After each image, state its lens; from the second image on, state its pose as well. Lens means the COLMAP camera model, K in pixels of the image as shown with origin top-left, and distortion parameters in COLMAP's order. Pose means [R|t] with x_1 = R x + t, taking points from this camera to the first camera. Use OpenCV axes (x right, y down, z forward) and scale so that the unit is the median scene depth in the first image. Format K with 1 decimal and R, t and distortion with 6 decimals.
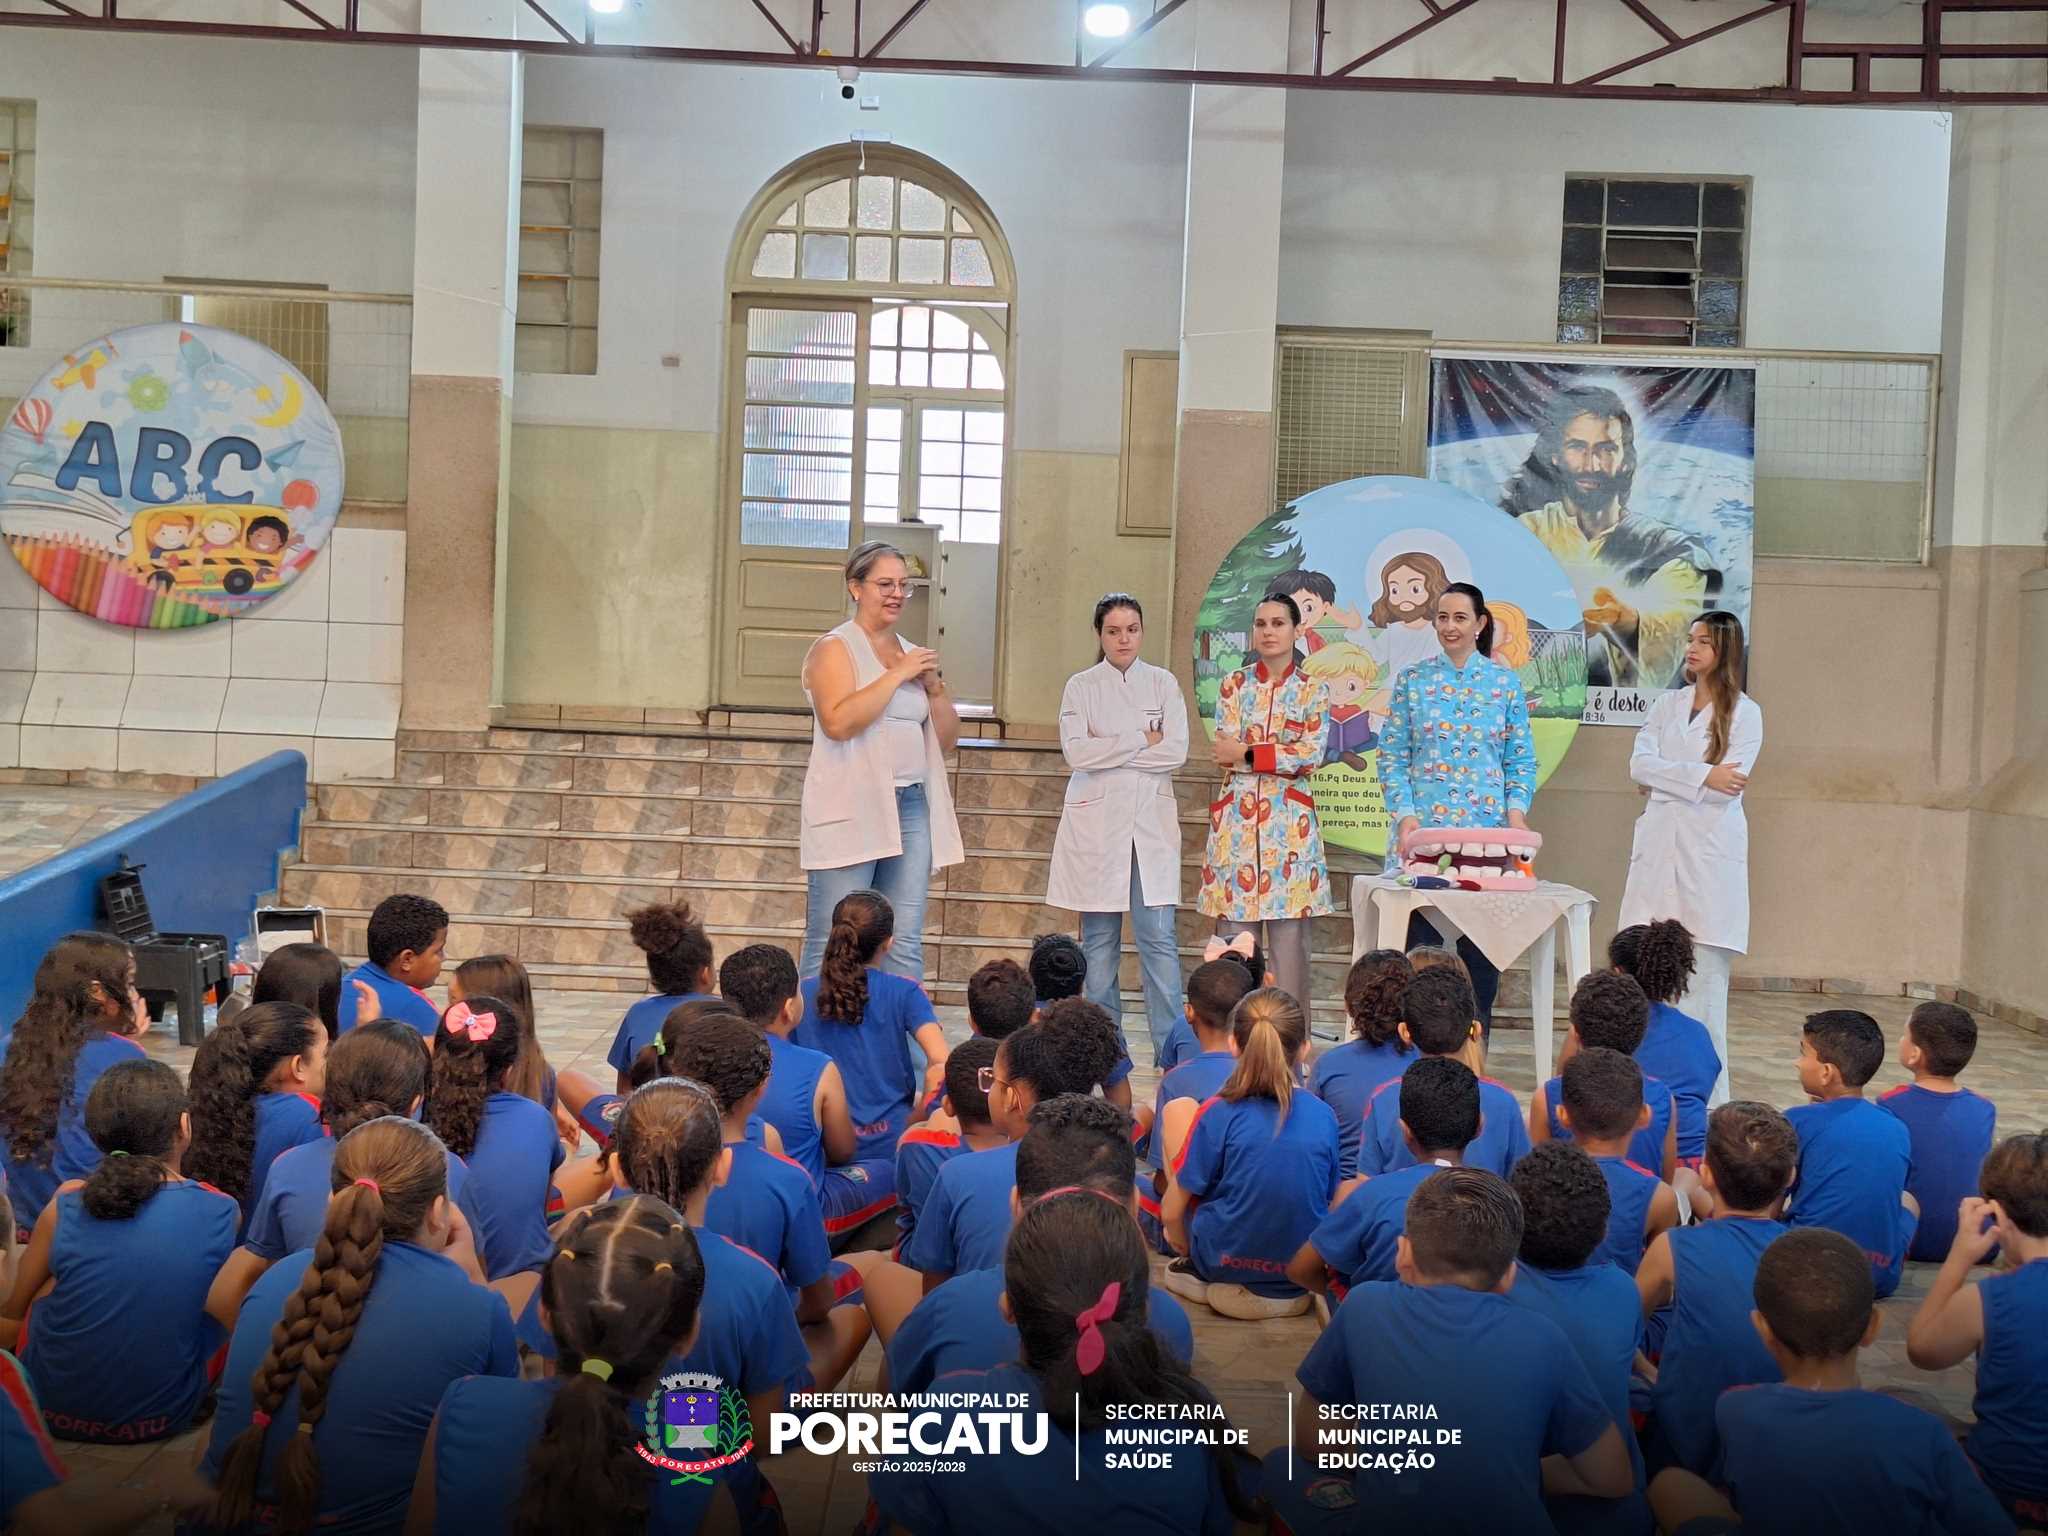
lens RADIAL K [[2816.5, 0, 1014.5], [0, 2816.5, 748.5], [0, 0, 1]] dist [0.176778, -0.386229]
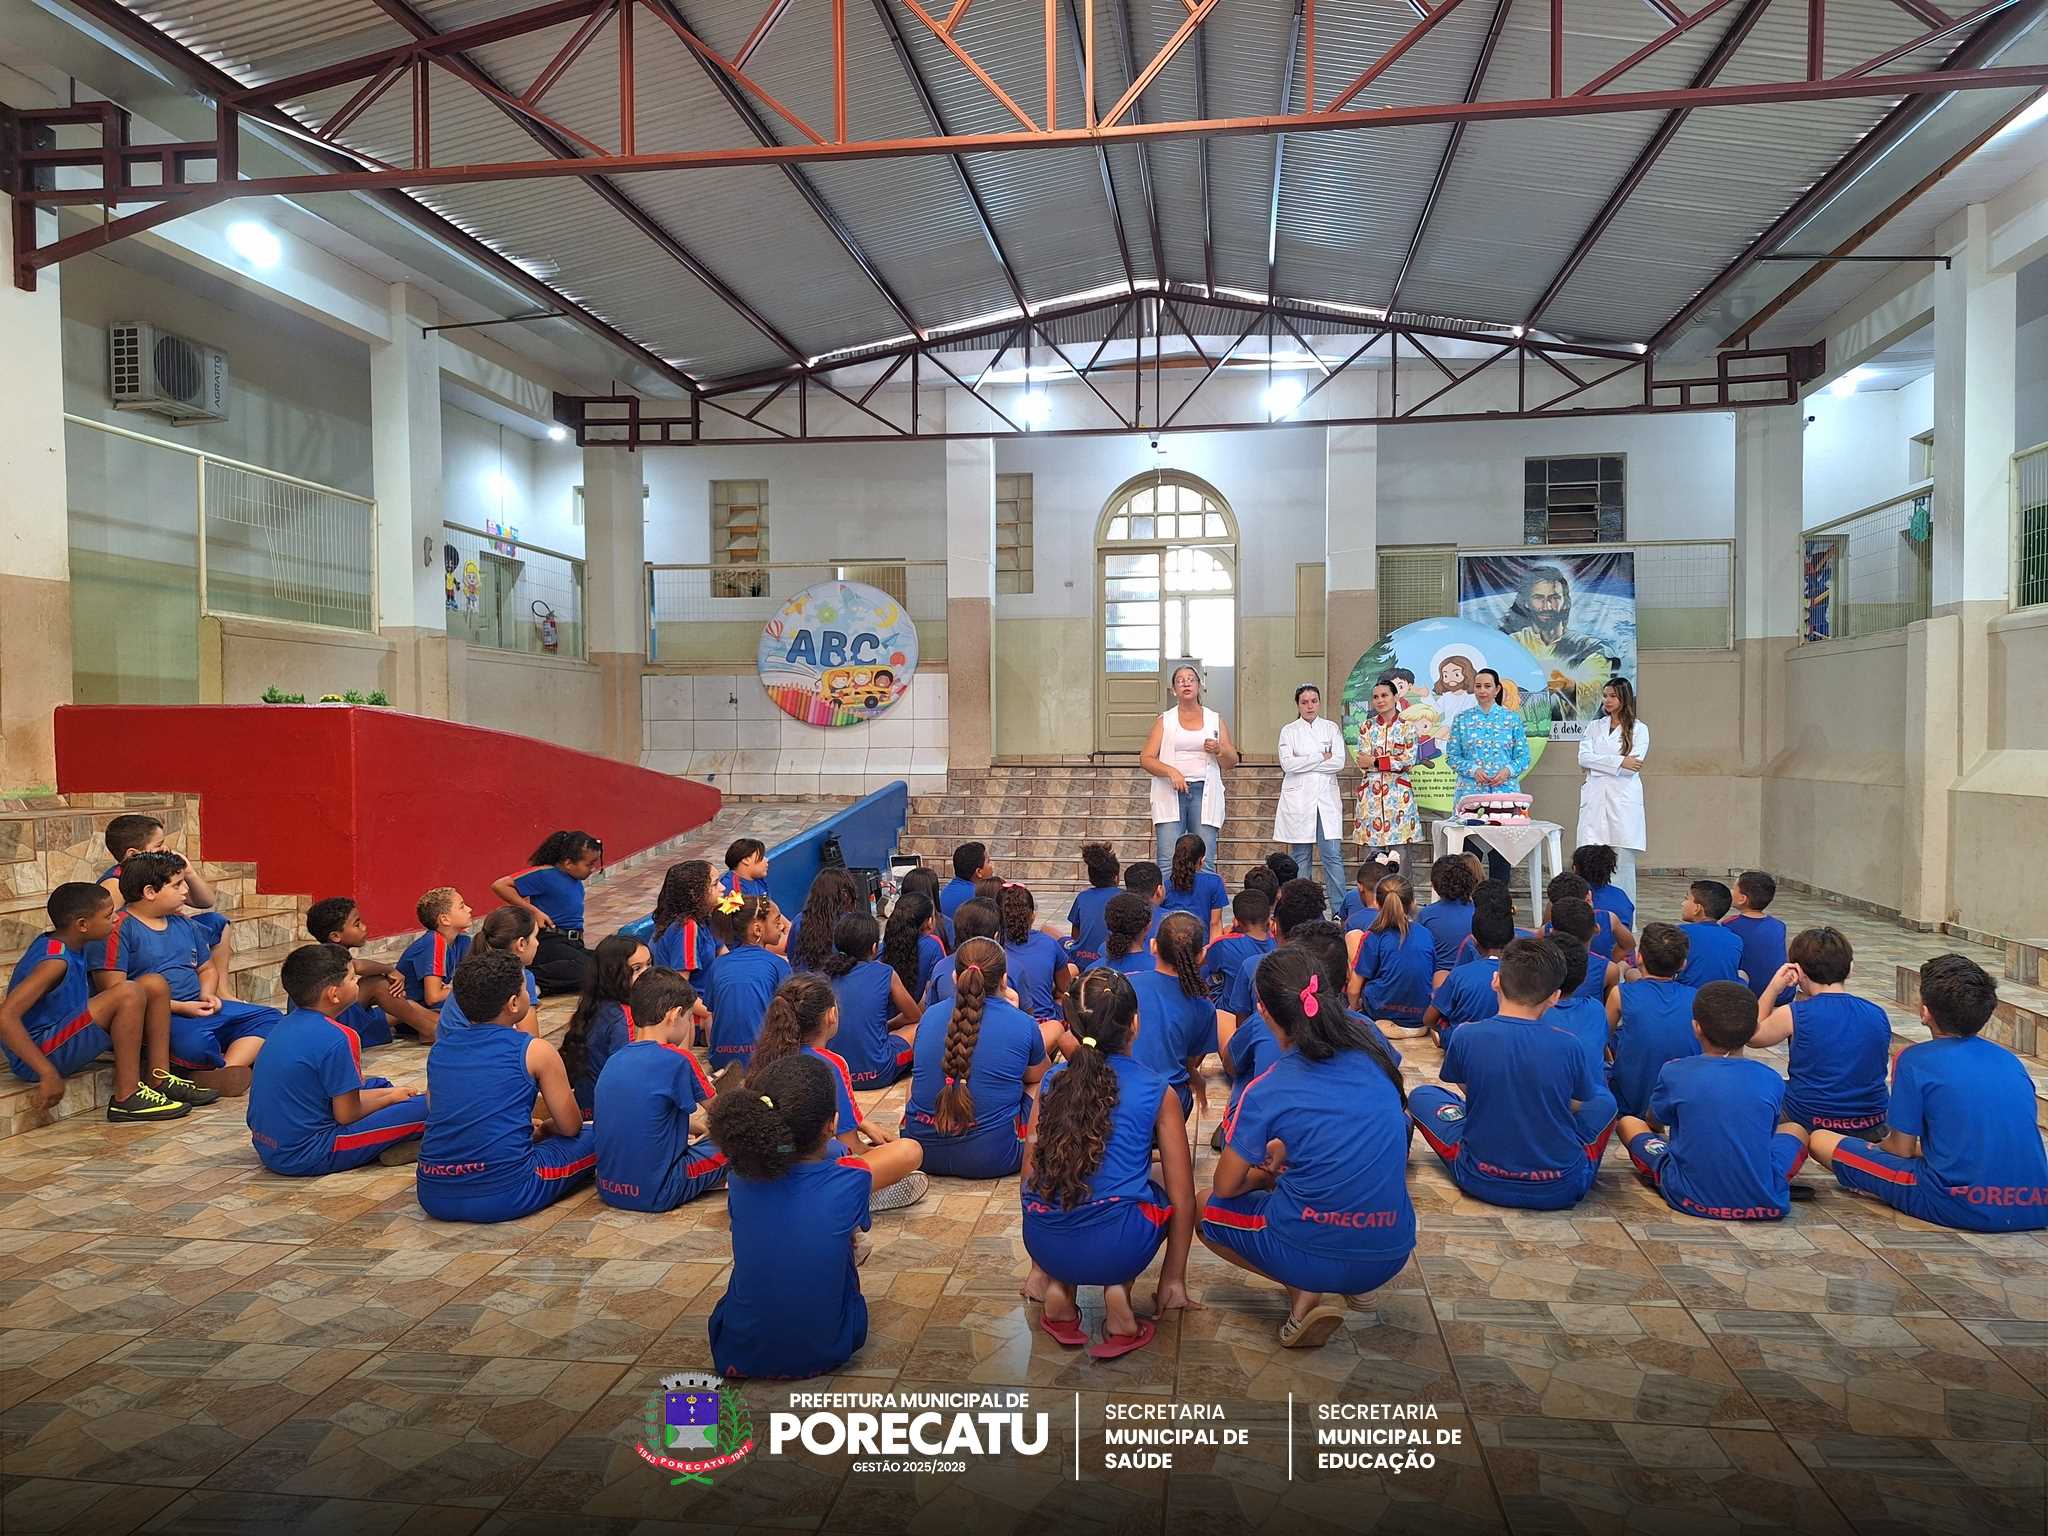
lens RADIAL K [[1413.8, 0, 1037.0], [0, 1413.8, 779.2], [0, 0, 1]] dist [0.139548, -0.229522]
pose [[0.989604, -0.040706, -0.137937, -0.010261], [0.040938, 0.999161, -0.001152, 0.004329], [0.137868, -0.004507, 0.990440, -0.016016]]
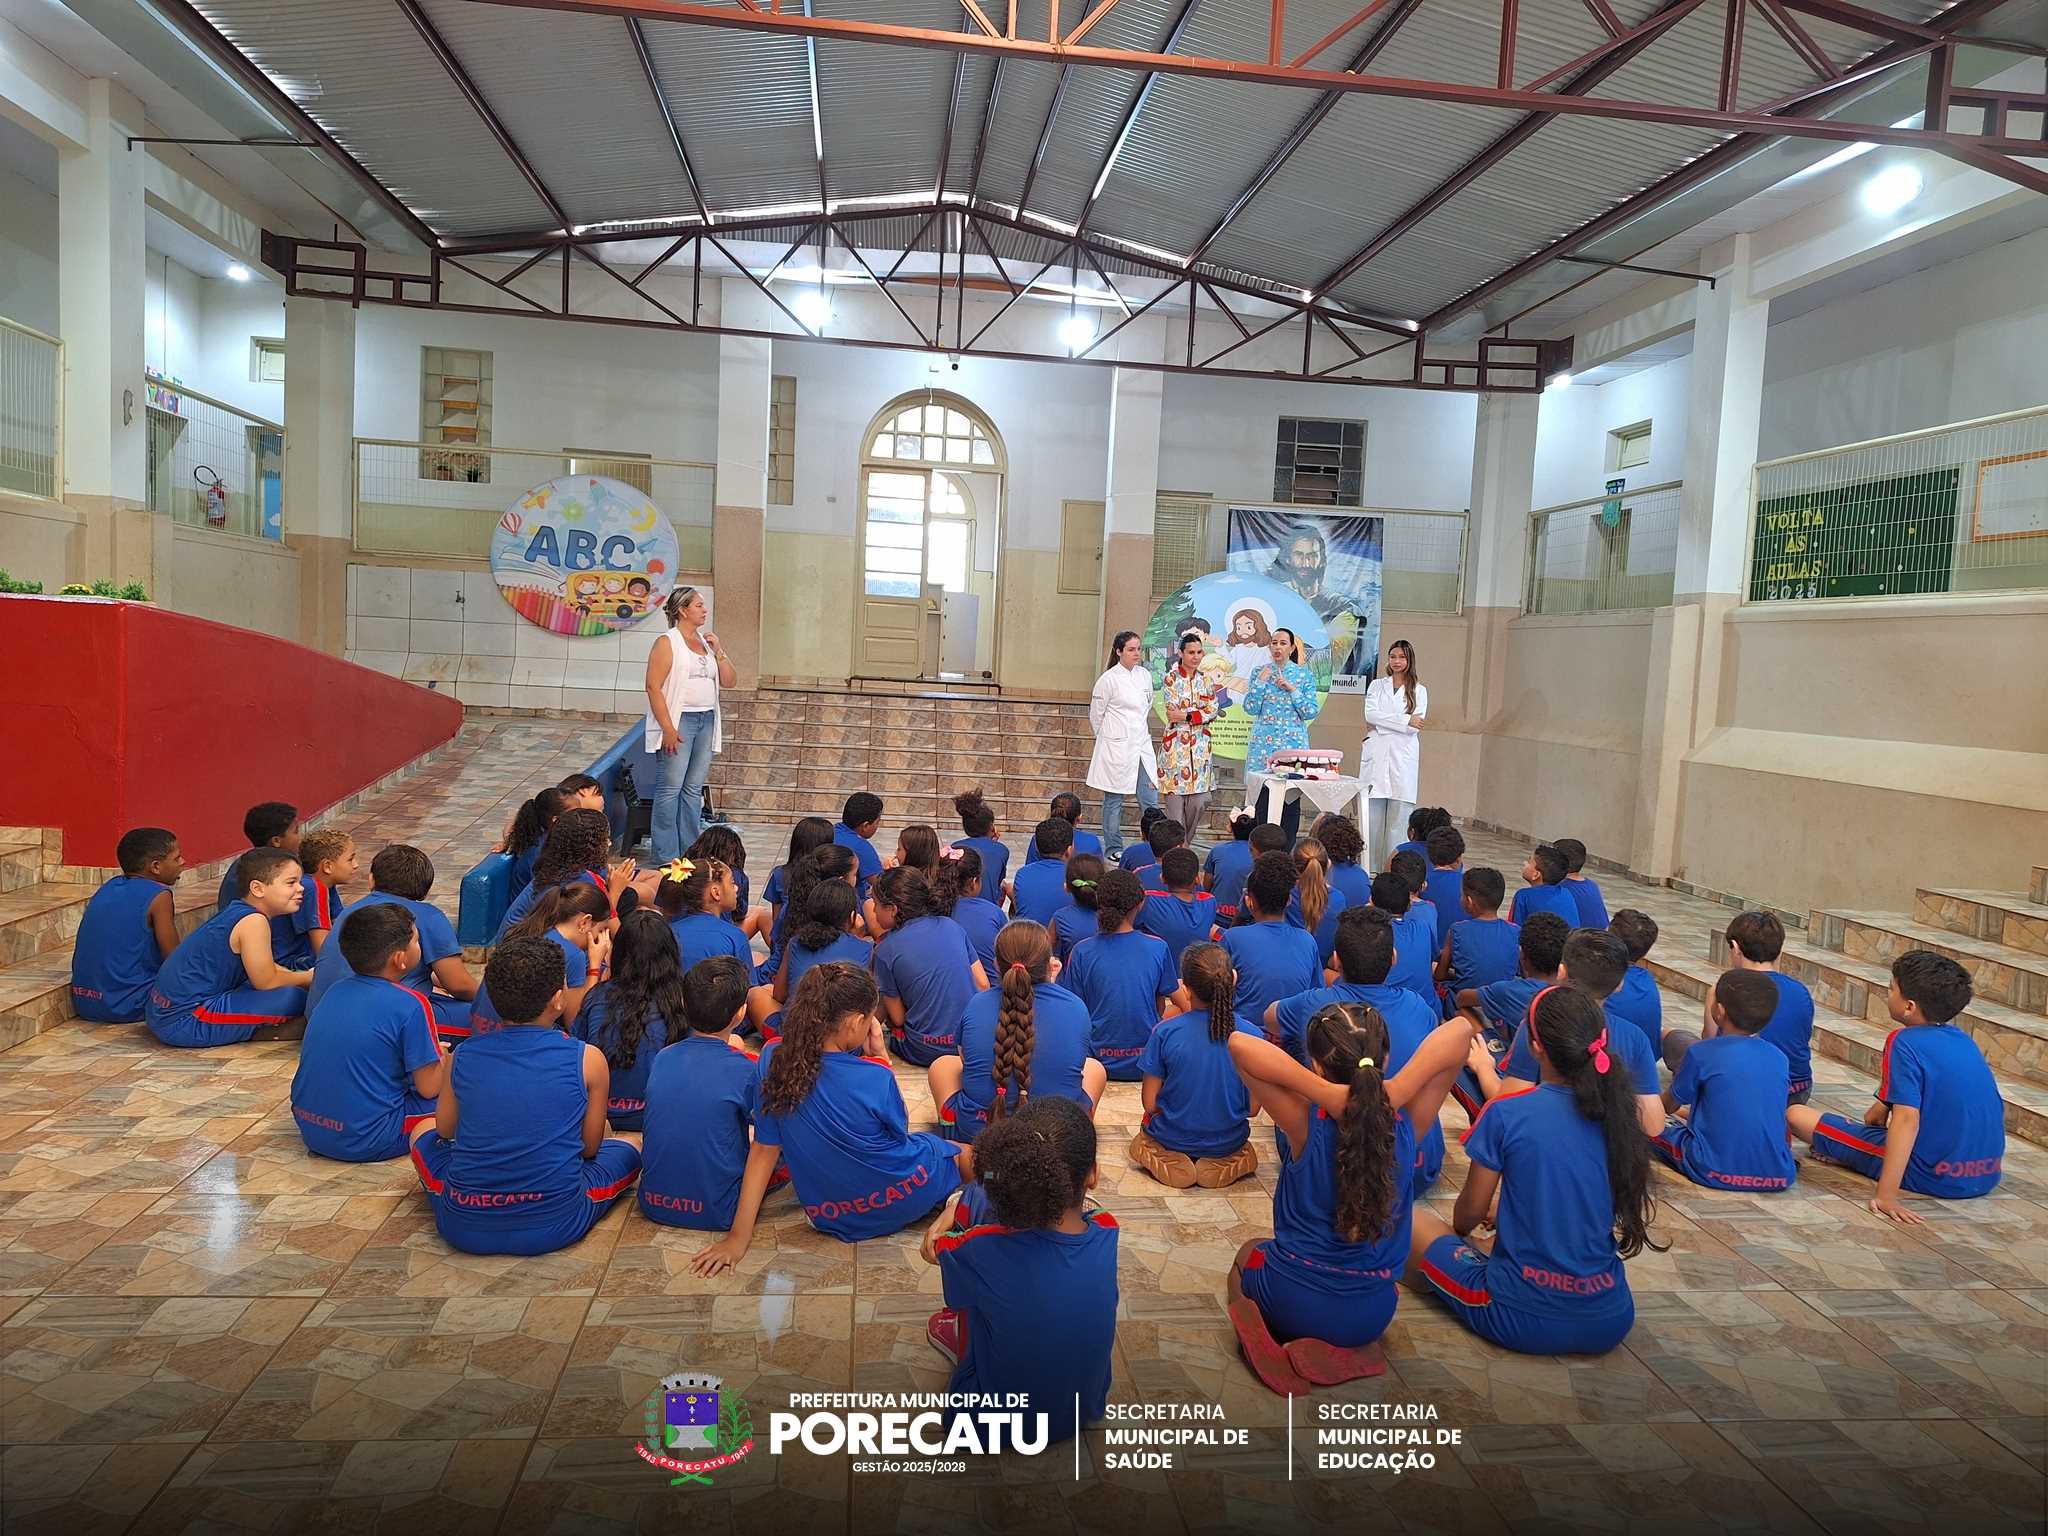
lens RADIAL K [[1414.8, 0, 1036.1], [0, 1414.8, 757.8], [0, 0, 1]] dist [0.137365, -0.227485]
pose [[0.993031, 0.002326, 0.117835, -0.109389], [-0.008368, 0.998673, 0.050806, -0.011314], [-0.117560, -0.051438, 0.991733, 0.002580]]
